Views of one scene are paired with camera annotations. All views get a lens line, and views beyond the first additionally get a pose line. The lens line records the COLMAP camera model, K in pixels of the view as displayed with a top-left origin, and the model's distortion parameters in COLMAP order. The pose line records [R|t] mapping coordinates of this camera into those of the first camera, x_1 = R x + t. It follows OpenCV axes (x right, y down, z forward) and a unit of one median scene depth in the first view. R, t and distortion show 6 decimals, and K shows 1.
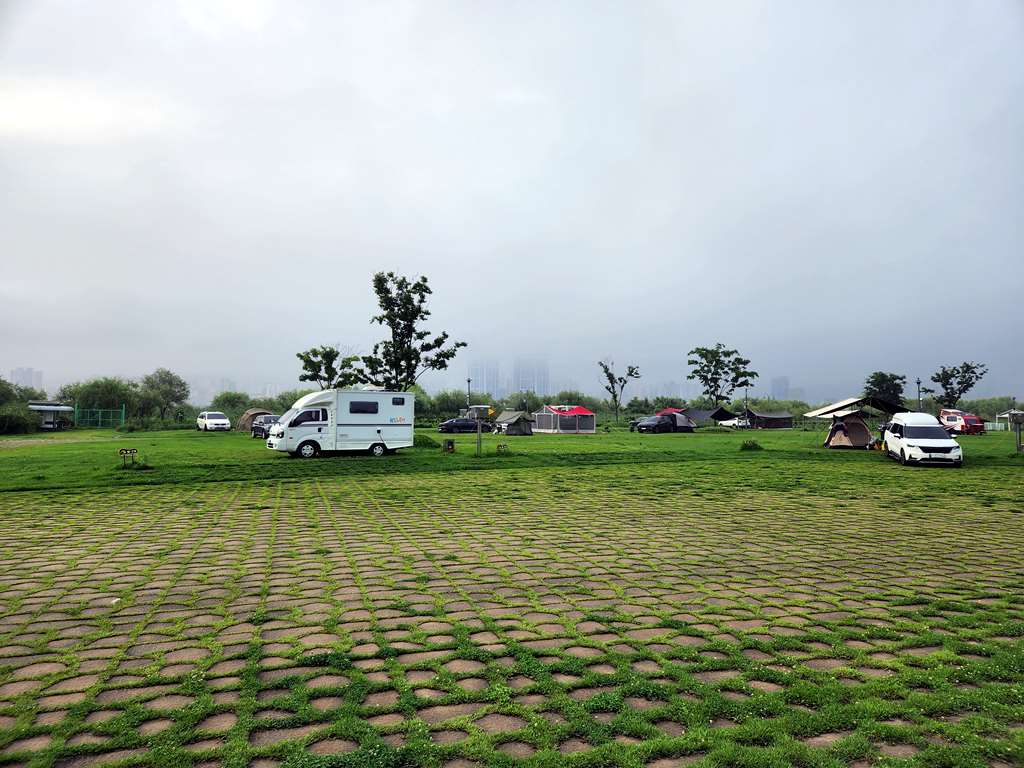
lens RADIAL K [[665.9, 0, 518.3], [0, 665.9, 376.9], [0, 0, 1]] dist [0.073682, -0.065268]
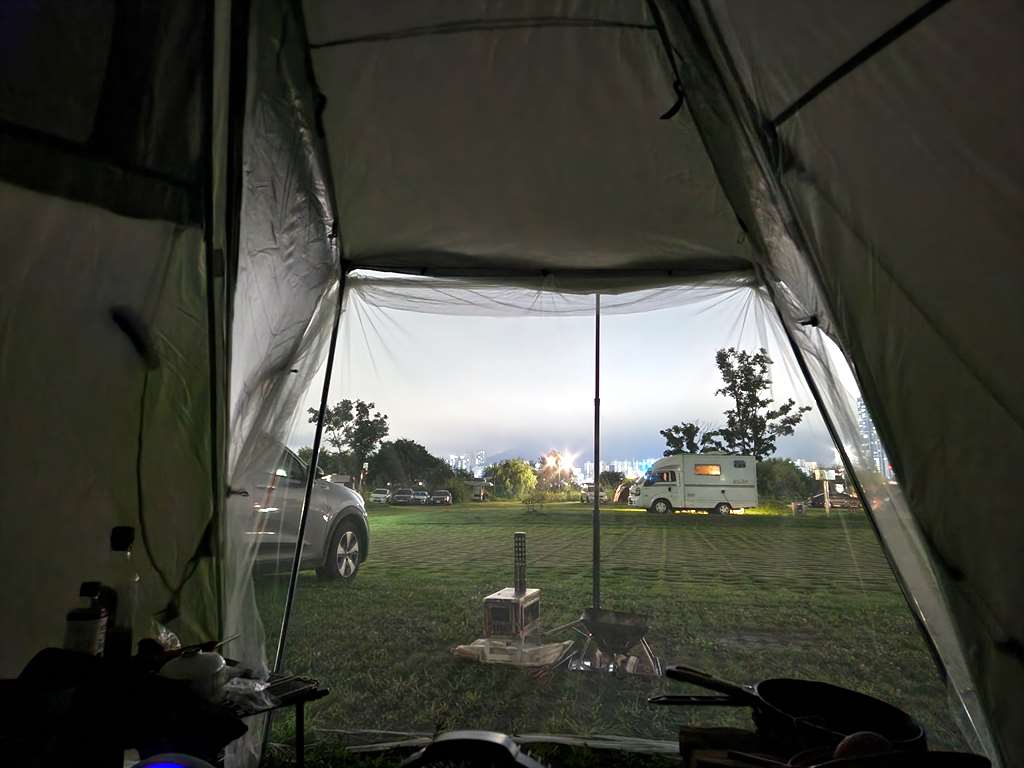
lens RADIAL K [[665.9, 0, 518.3], [0, 665.9, 376.9], [0, 0, 1]] dist [0.073682, -0.065268]
pose [[0.857865, -0.089114, -0.506090, 0.058293], [0.028685, 0.991618, -0.125983, 0.017362], [0.513075, 0.093559, 0.853230, -0.100363]]
